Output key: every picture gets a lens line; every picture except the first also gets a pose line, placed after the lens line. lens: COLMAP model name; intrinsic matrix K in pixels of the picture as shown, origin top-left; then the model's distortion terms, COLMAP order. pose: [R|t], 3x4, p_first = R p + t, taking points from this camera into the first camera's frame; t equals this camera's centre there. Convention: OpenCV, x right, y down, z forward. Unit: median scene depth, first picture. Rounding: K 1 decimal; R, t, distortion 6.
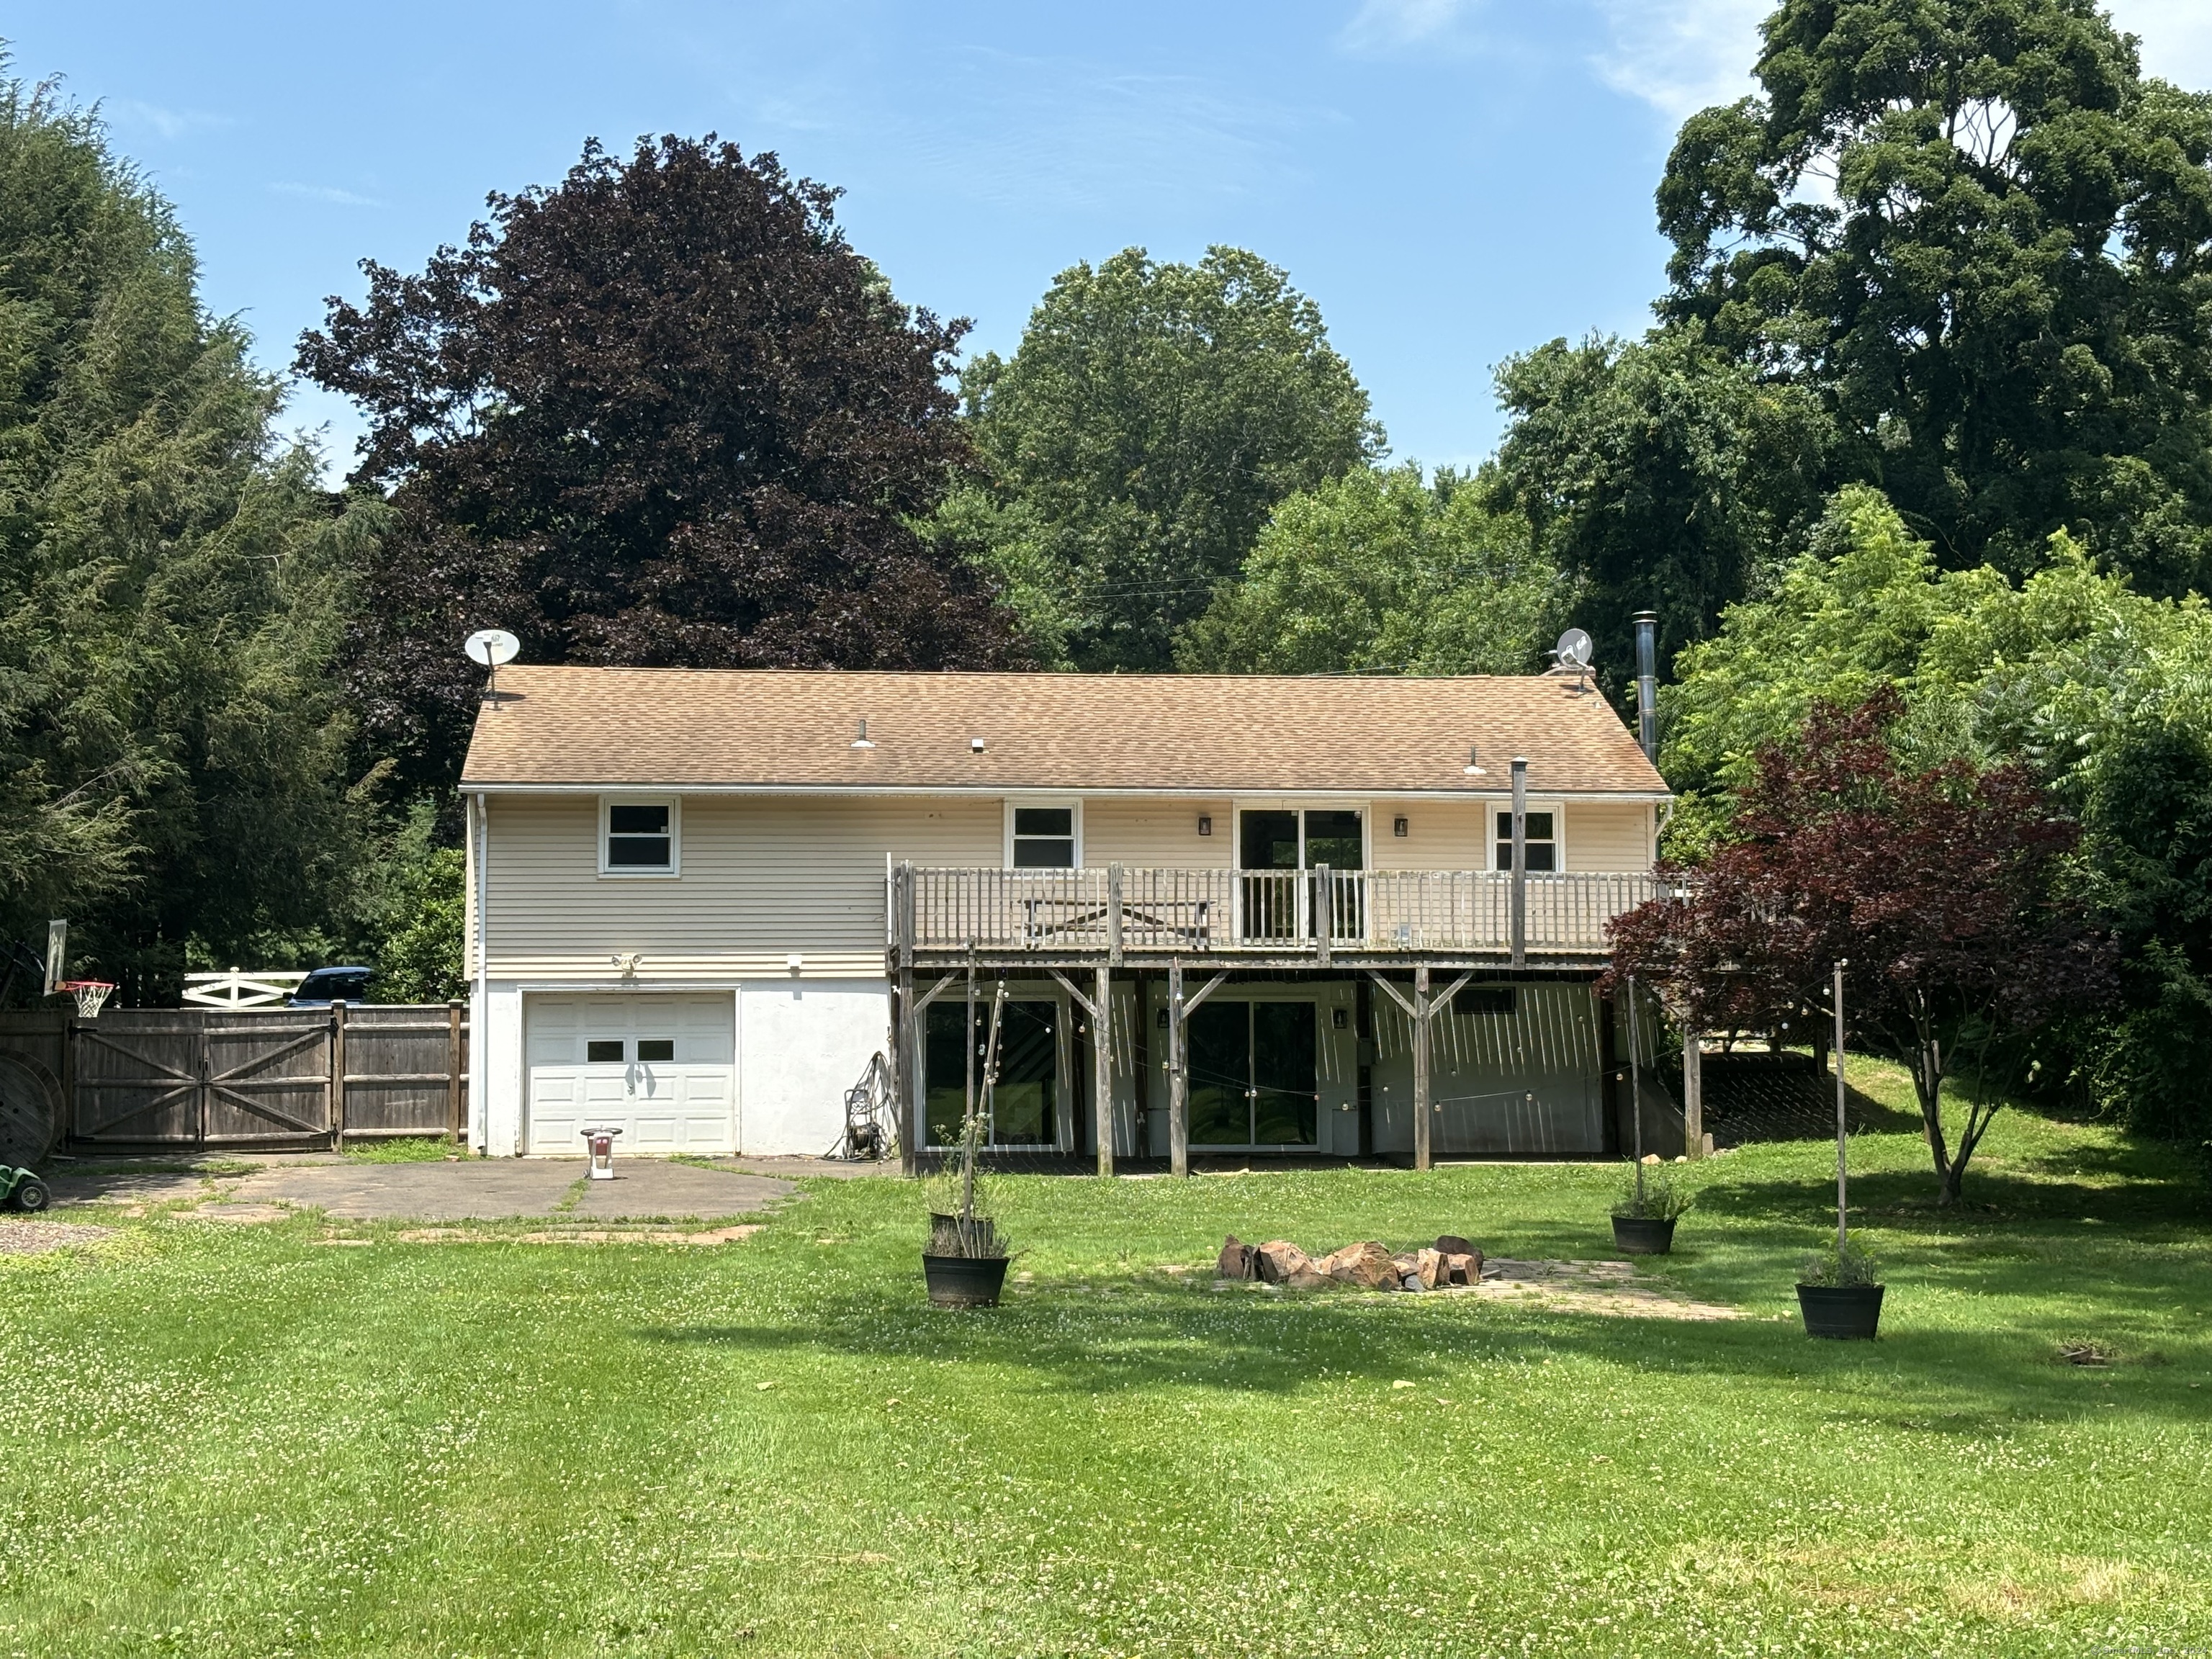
lens RADIAL K [[3354.3, 0, 1106.0], [0, 3354.3, 829.5], [0, 0, 1]] dist [0.756586, -0.000288]
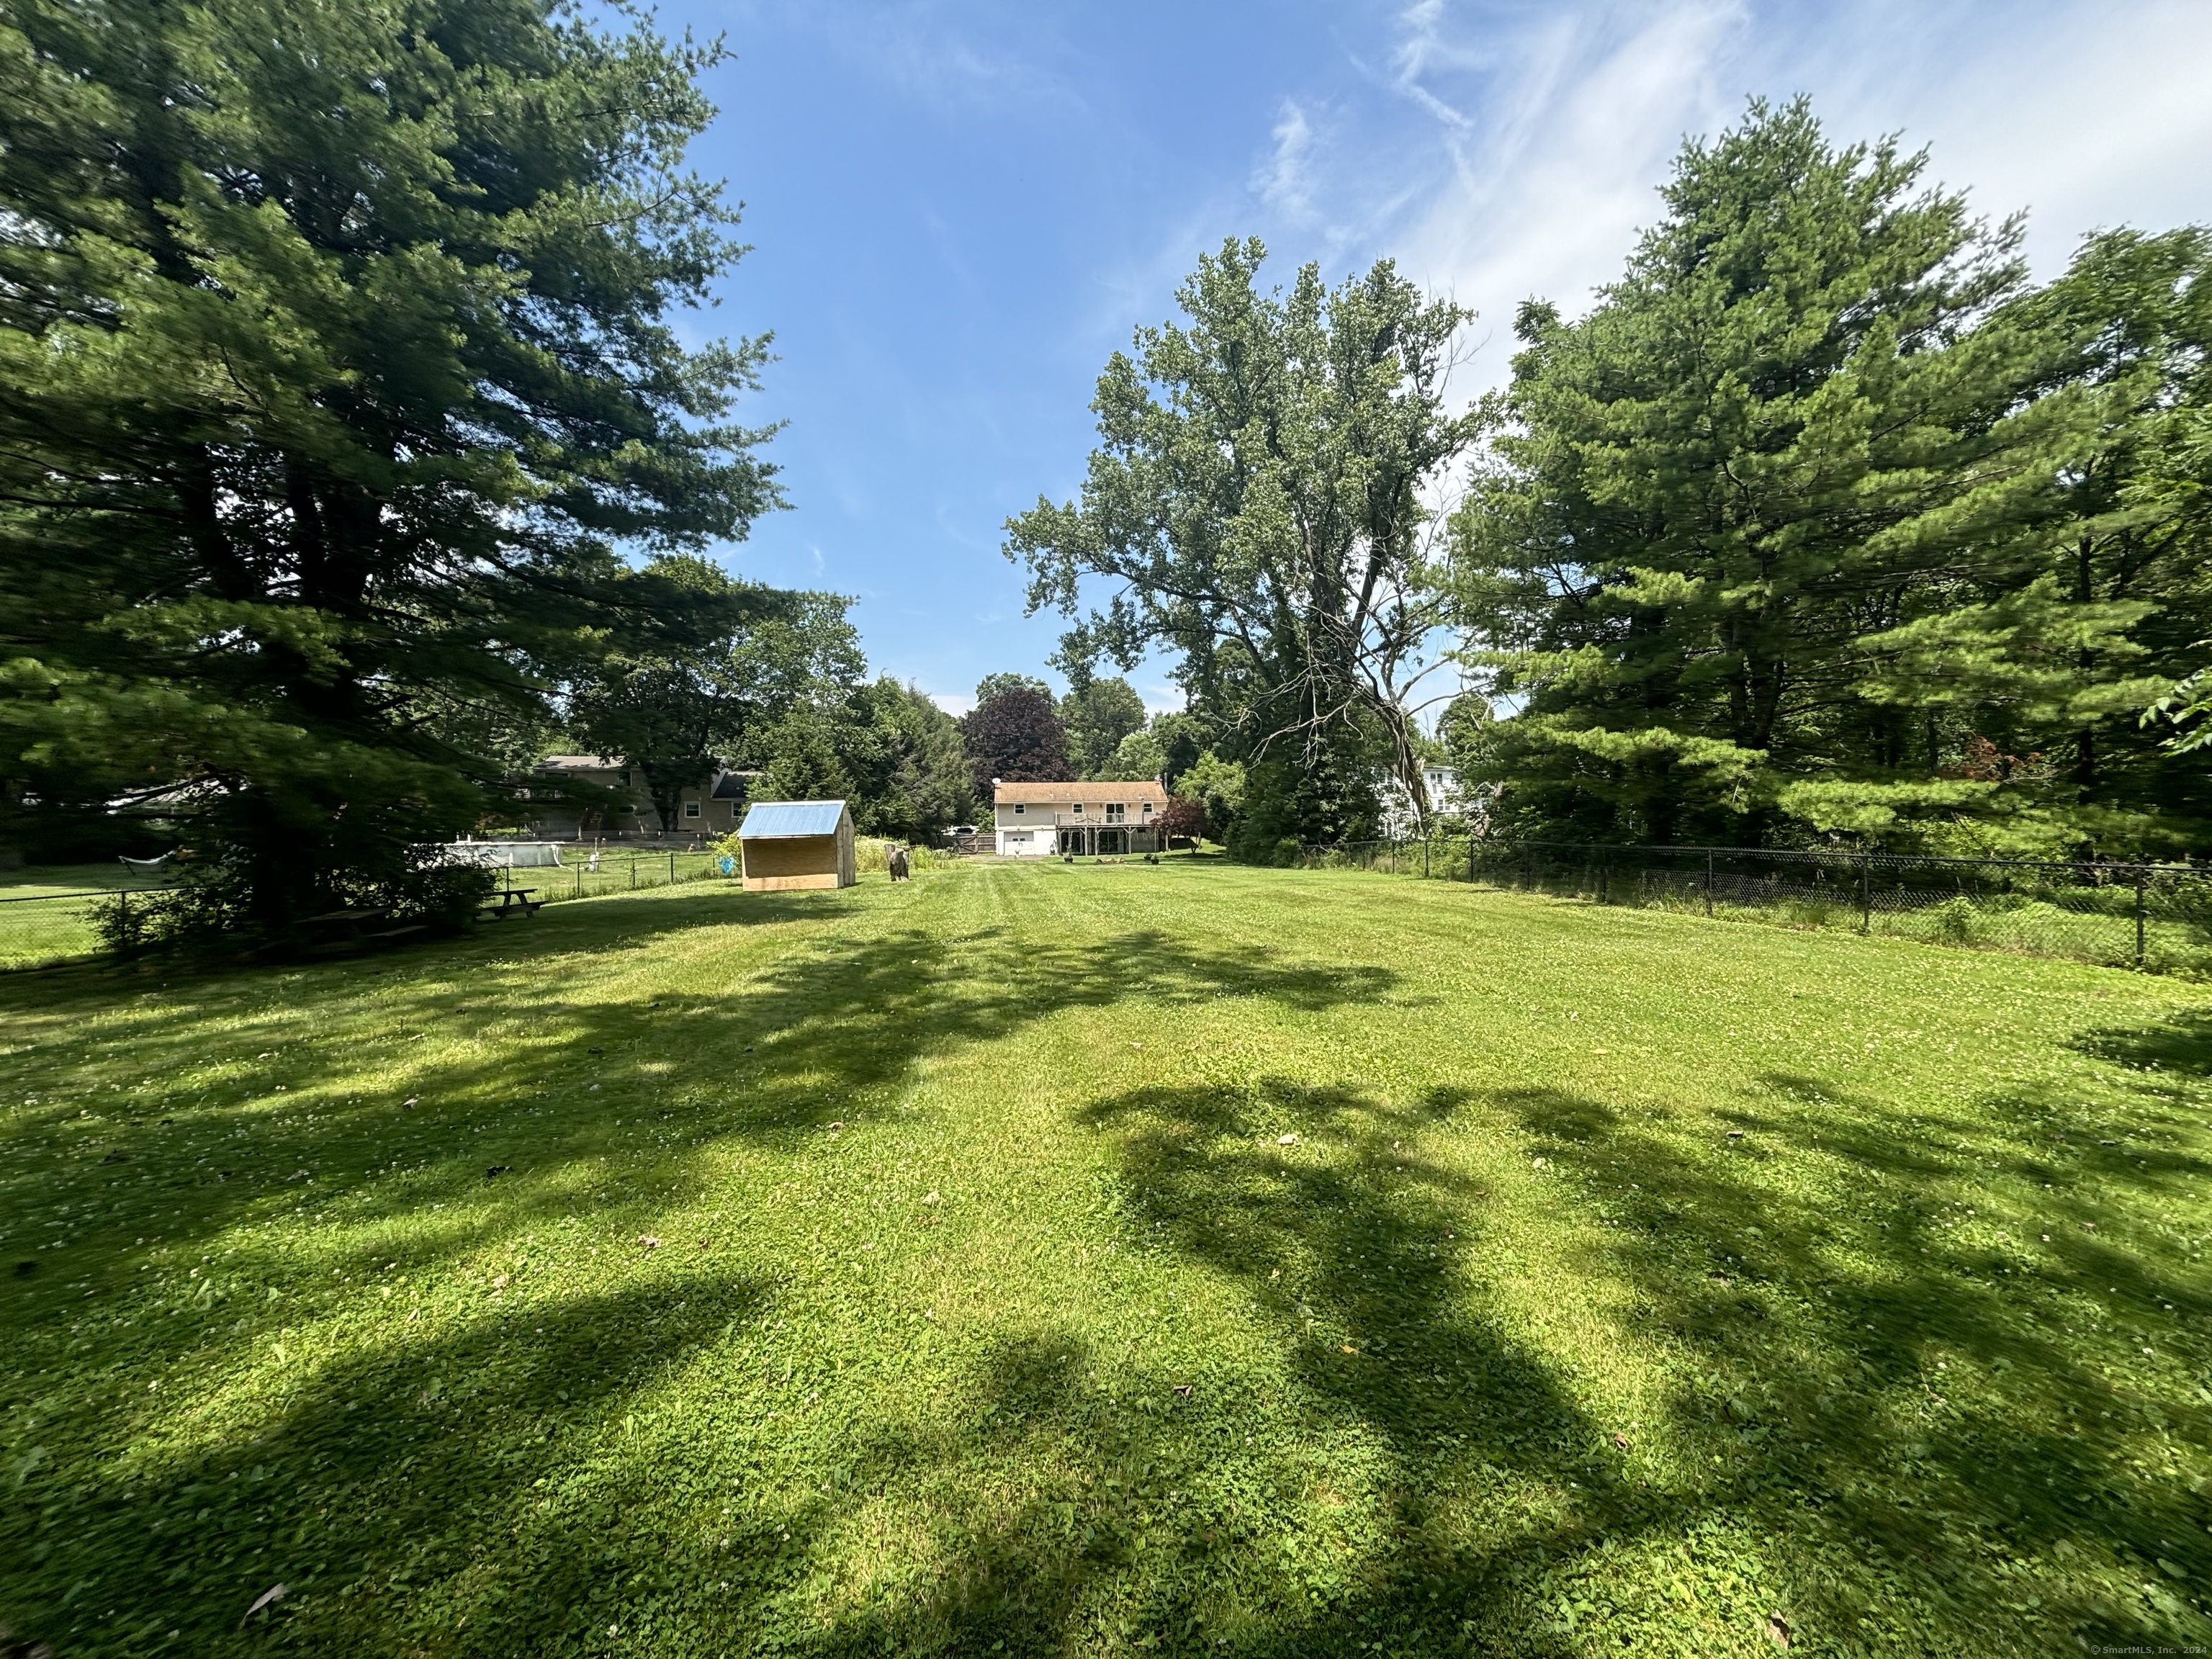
lens RADIAL K [[888.6, 0, 1106.4], [0, 888.6, 821.6], [0, 0, 1]] dist [0.000873, -0.000209]
pose [[0.999883, -0.013551, 0.007140, 0.025523], [0.013284, 0.999255, 0.036224, -0.035464], [-0.007626, -0.036125, 0.999318, -0.796110]]
